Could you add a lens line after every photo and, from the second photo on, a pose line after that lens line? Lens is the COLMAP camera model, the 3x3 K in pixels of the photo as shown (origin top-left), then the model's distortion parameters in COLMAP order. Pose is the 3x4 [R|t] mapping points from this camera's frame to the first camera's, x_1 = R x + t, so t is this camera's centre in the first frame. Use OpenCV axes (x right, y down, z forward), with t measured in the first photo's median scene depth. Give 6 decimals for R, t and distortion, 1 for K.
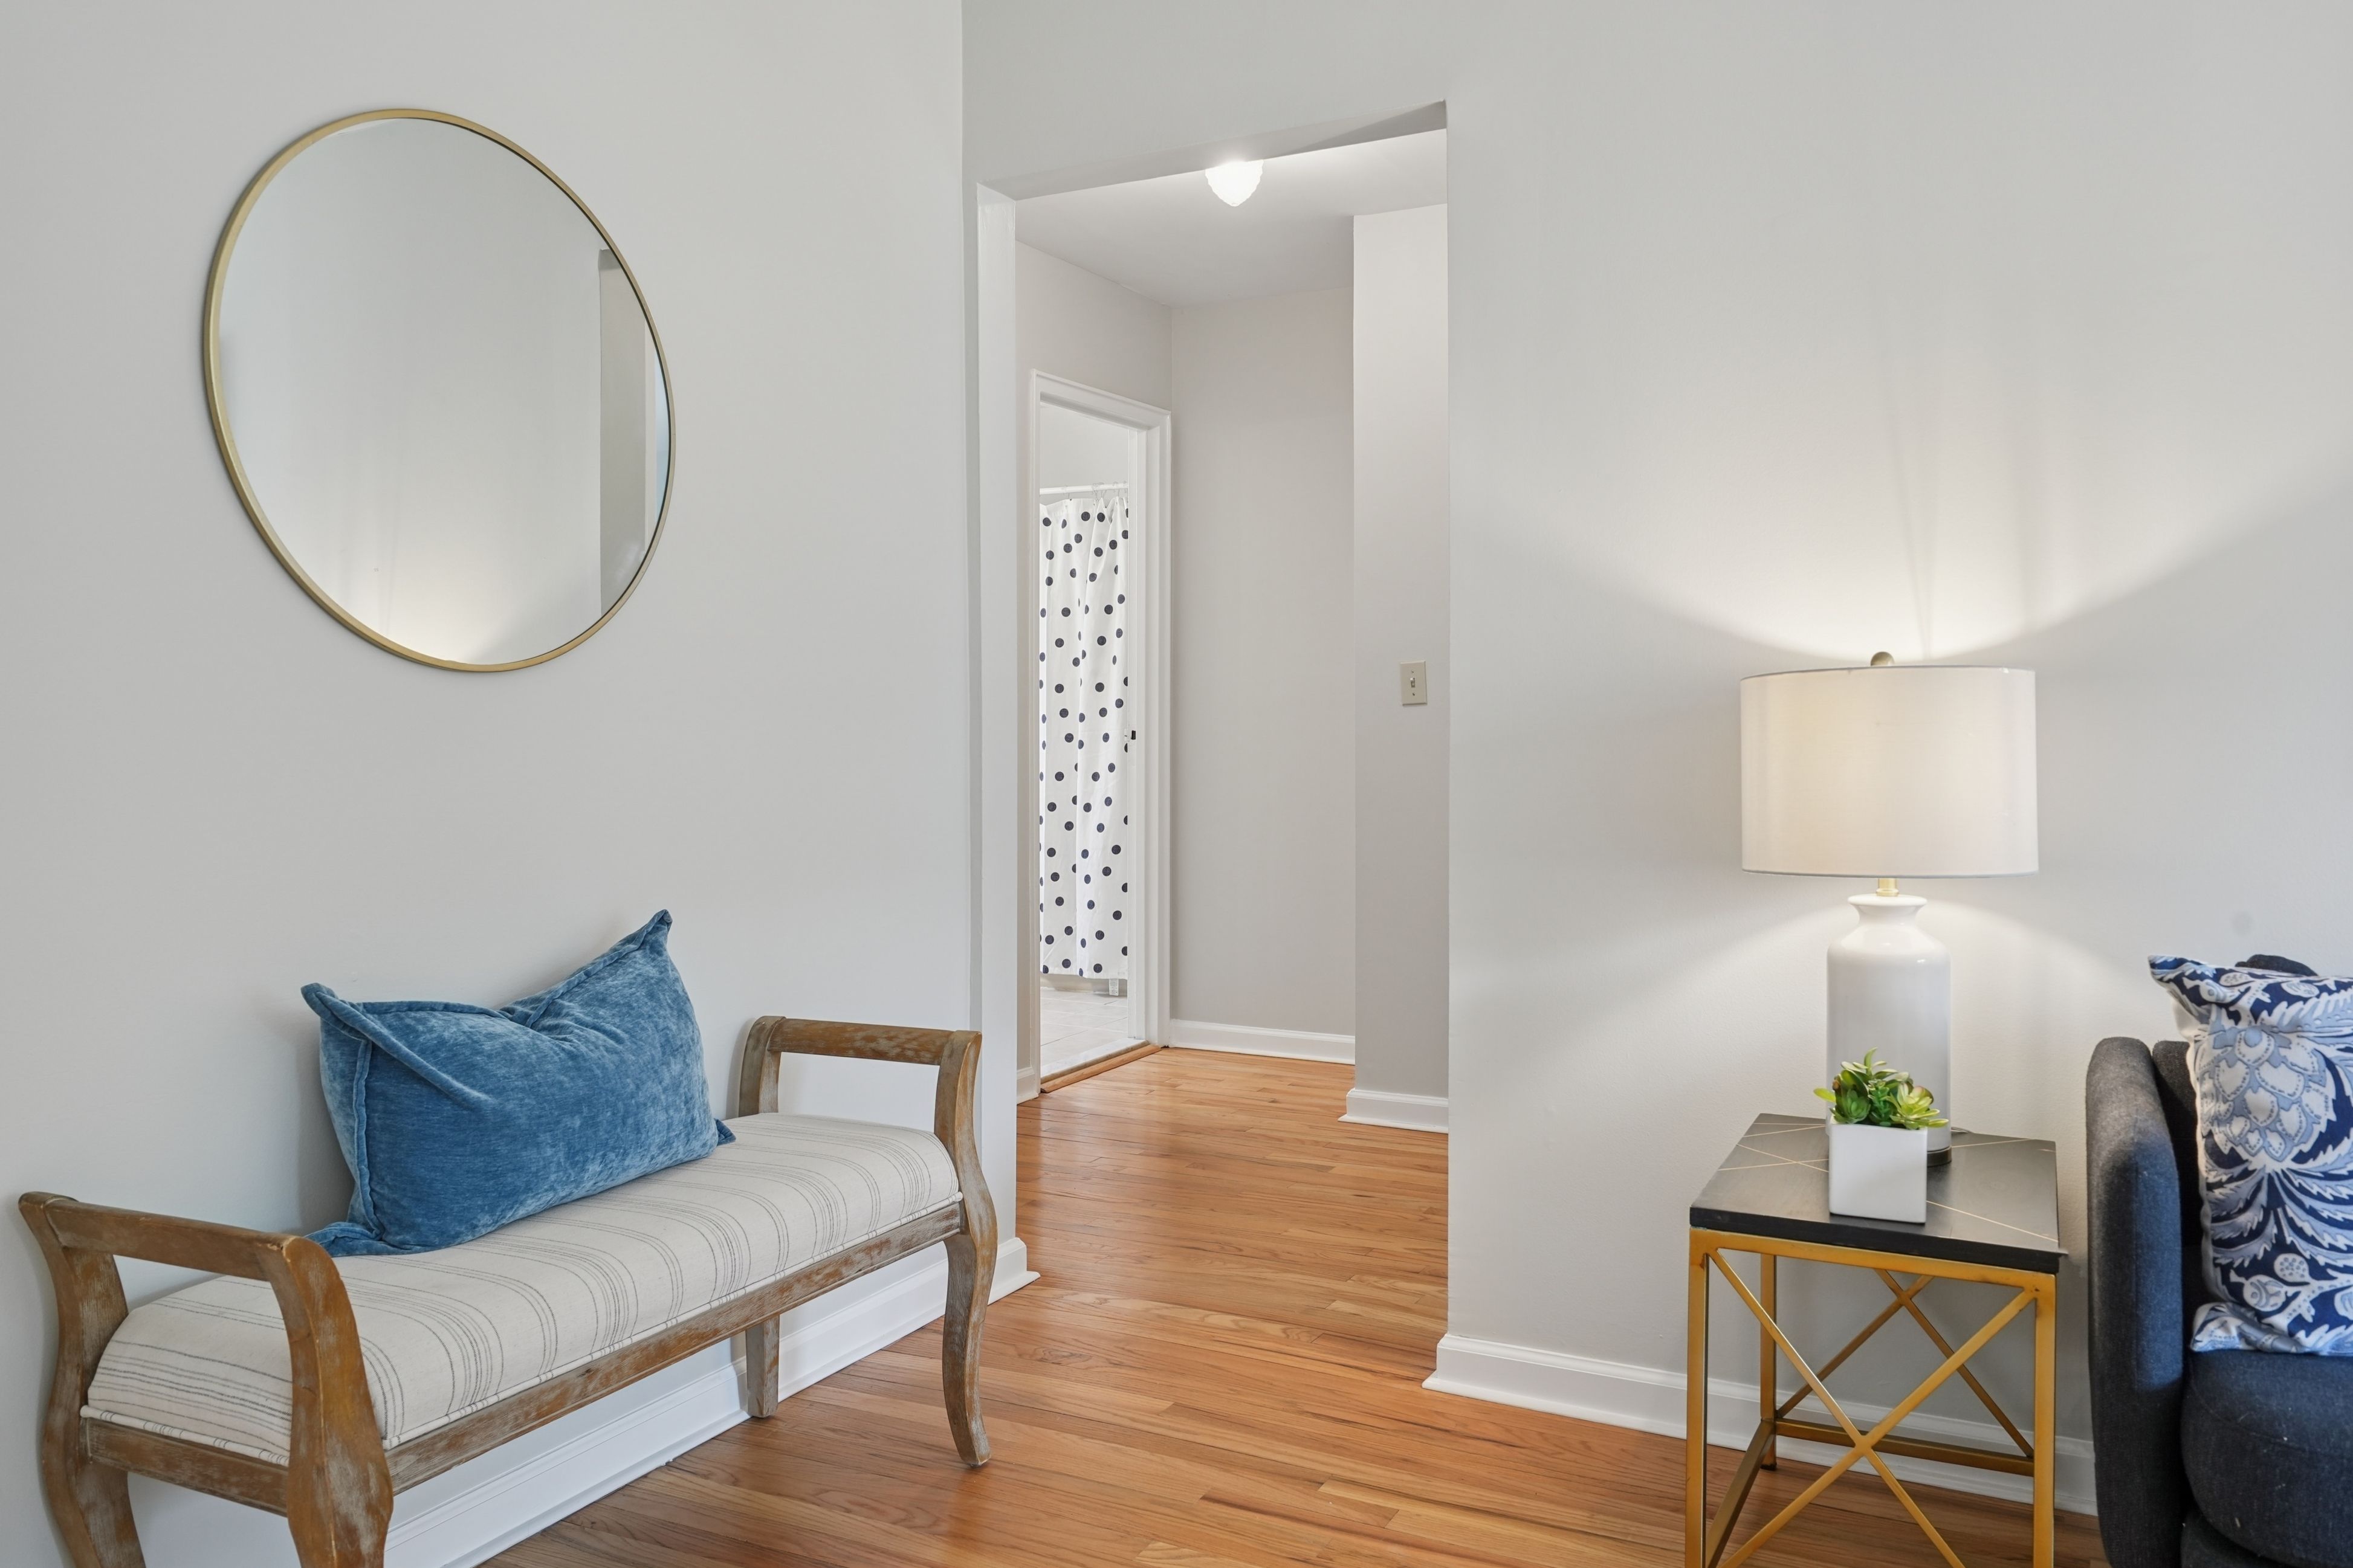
lens RADIAL K [[1710.4, 0, 1203.3], [0, 1710.4, 759.8], [0, 0, 1]] dist [0.004140, -0.002036]
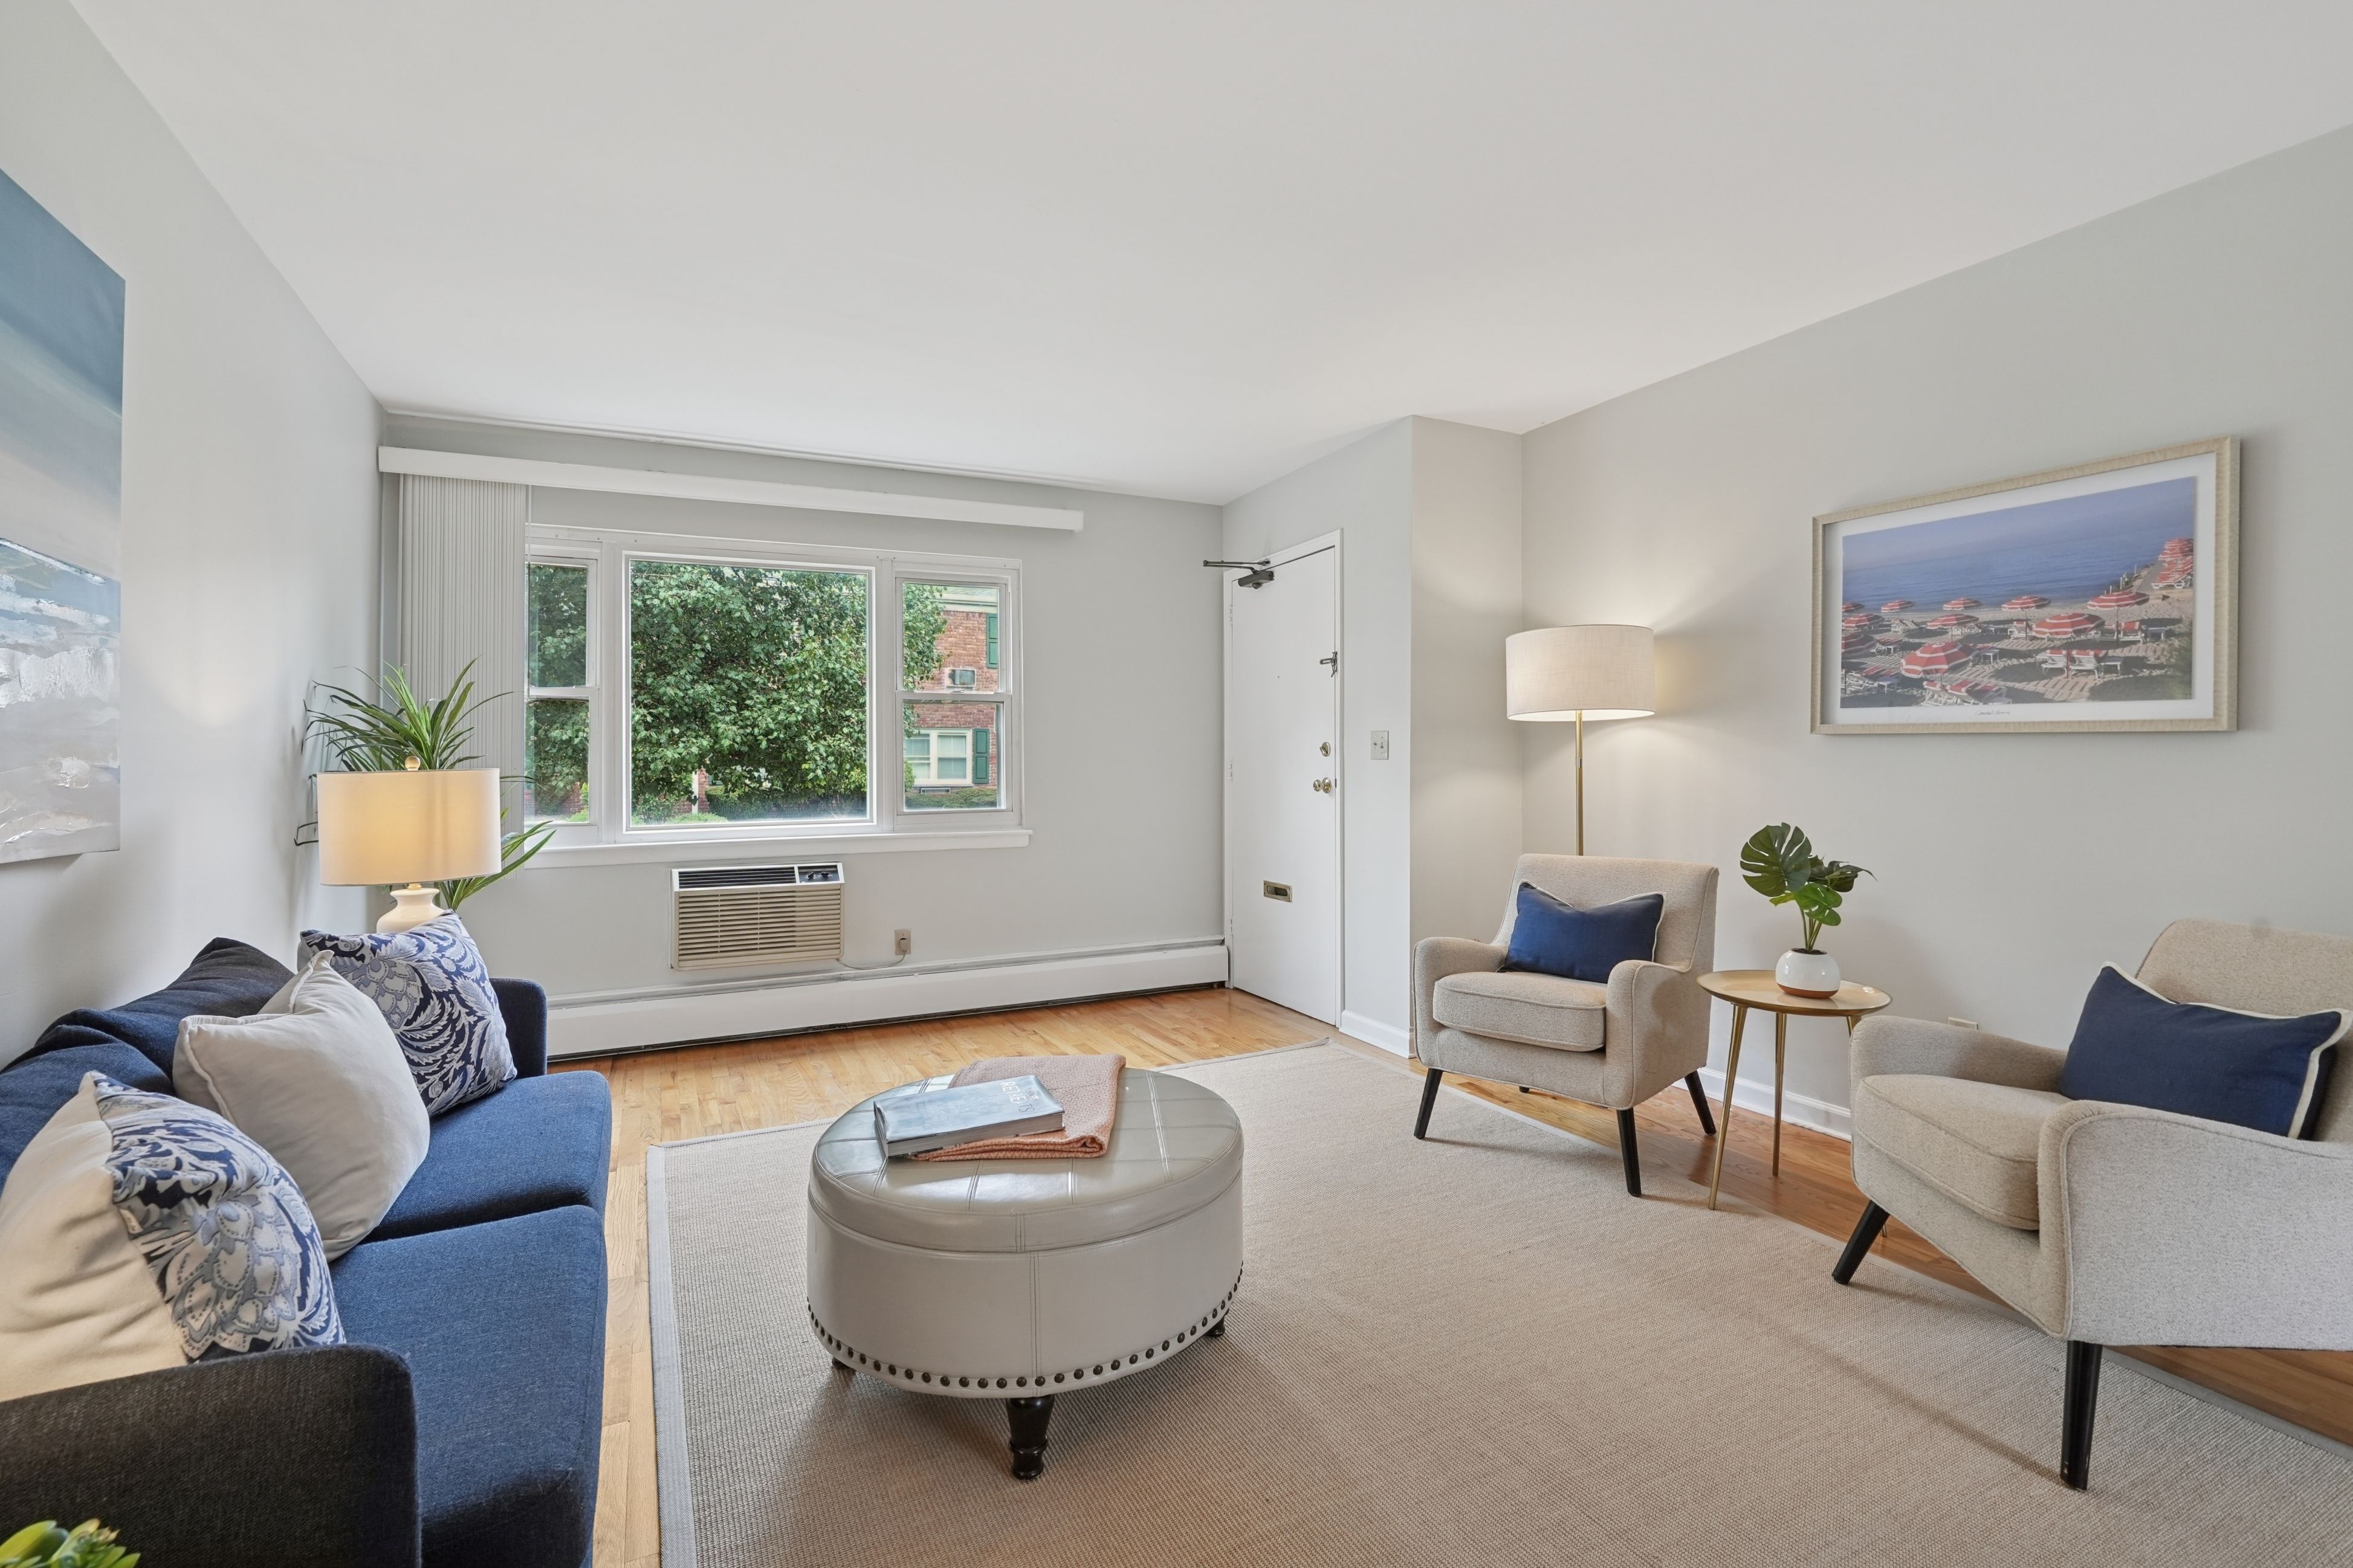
lens RADIAL K [[1070.6, 0, 1191.9], [0, 1070.6, 751.6], [0, 0, 1]] dist [-0.003520, 0.002273]
pose [[-0.806443, 0.008406, 0.591252, -0.084907], [0.014692, 0.999875, 0.005823, -0.053145], [-0.591129, 0.013383, -0.806466, 0.882647]]
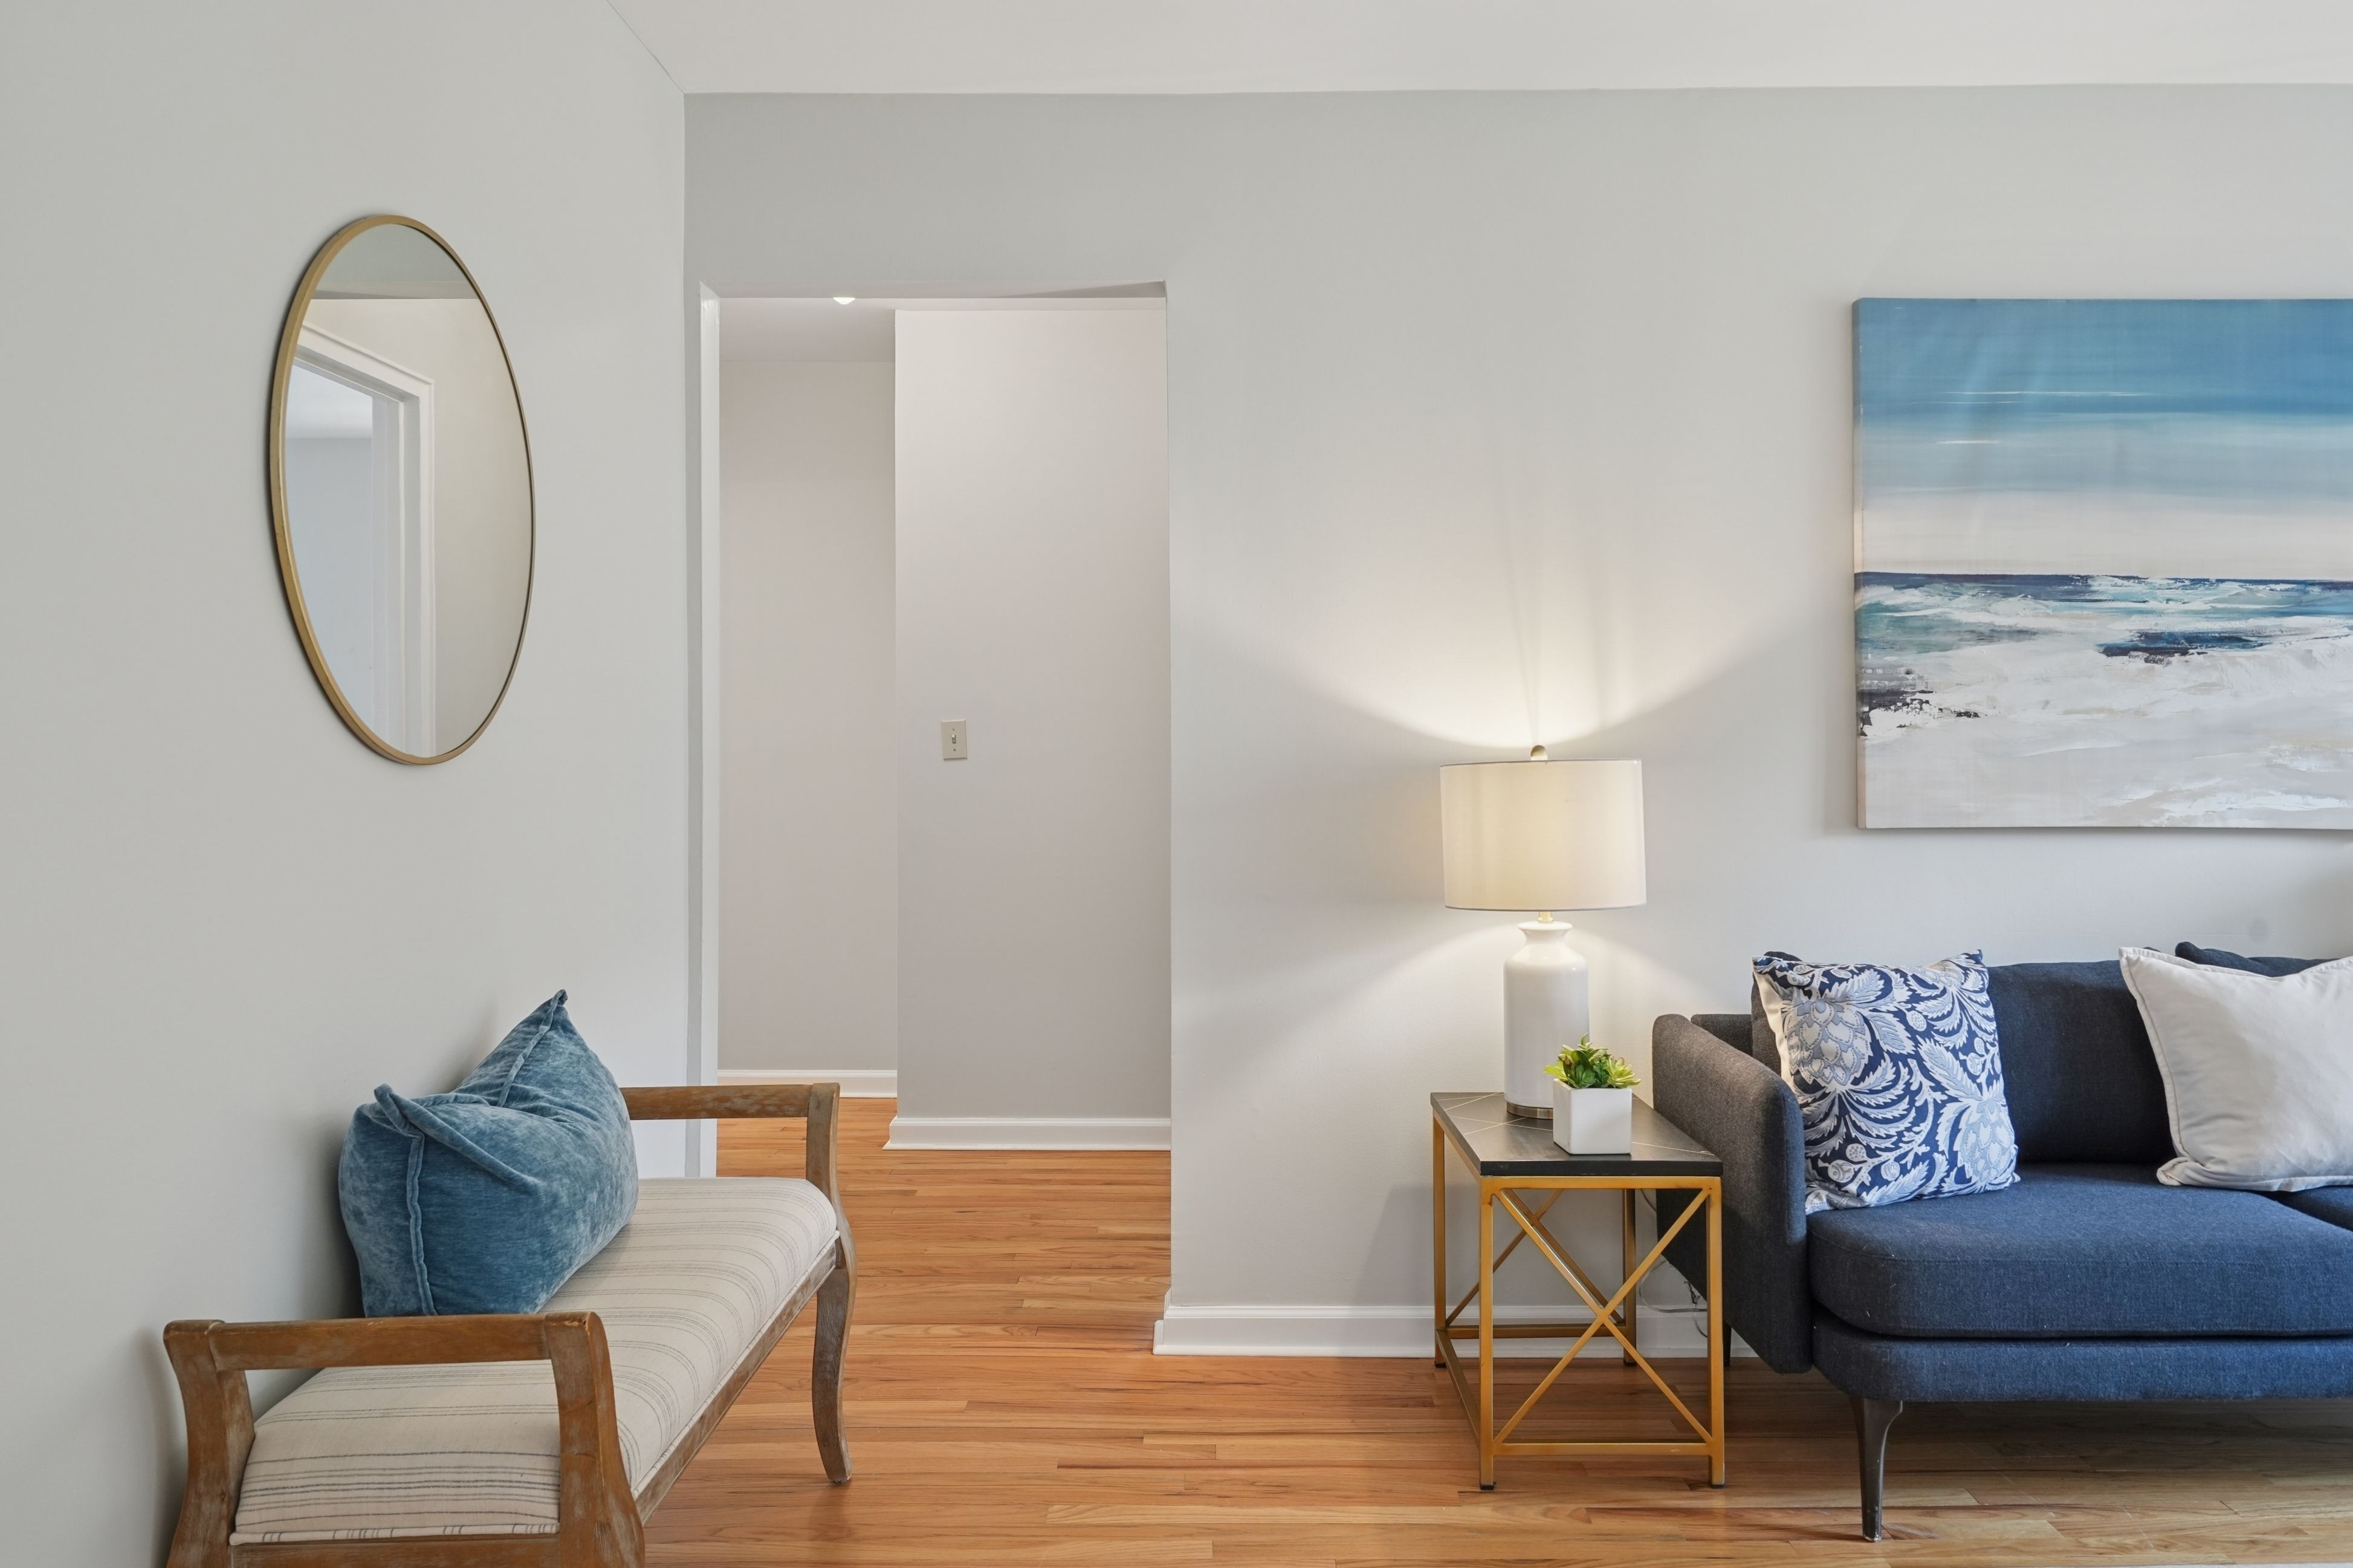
lens RADIAL K [[1719.4, 0, 1202.5], [0, 1719.4, 714.8], [0, 0, 1]] dist [0.001226, 0.000199]
pose [[0.893109, 0.008211, 0.449765, -0.450806], [0.008792, 0.999324, -0.035701, -0.039043], [-0.449754, 0.035839, 0.892433, -0.110592]]
